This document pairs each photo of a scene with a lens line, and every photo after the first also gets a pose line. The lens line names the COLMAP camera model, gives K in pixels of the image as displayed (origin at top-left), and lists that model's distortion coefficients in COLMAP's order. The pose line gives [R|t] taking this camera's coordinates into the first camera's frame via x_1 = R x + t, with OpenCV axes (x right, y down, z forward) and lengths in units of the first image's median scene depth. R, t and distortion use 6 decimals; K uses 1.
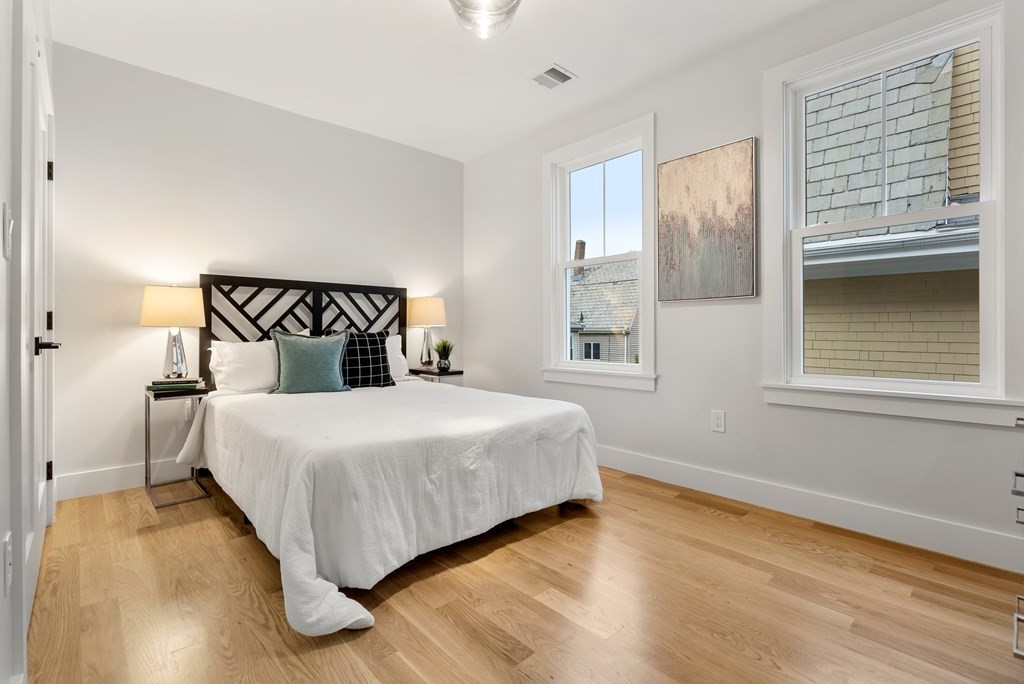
lens RADIAL K [[469.4, 0, 512.5], [0, 469.4, 333.7], [0, 0, 1]] dist [-0.000319, 0.000199]
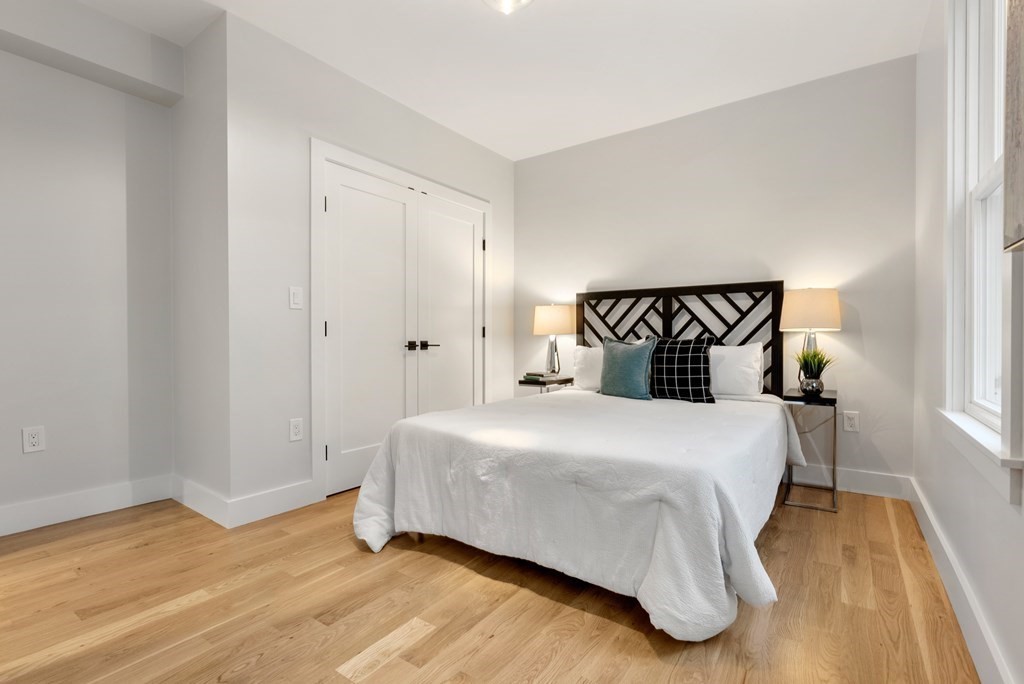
lens RADIAL K [[478.3, 0, 510.4], [0, 478.3, 343.5], [0, 0, 1]] dist [0.000532, 0.000137]
pose [[0.206756, 0.009640, -0.978345, 0.560811], [-0.003158, 0.999953, 0.009186, -0.001566], [0.978387, 0.001190, 0.206777, 0.537402]]
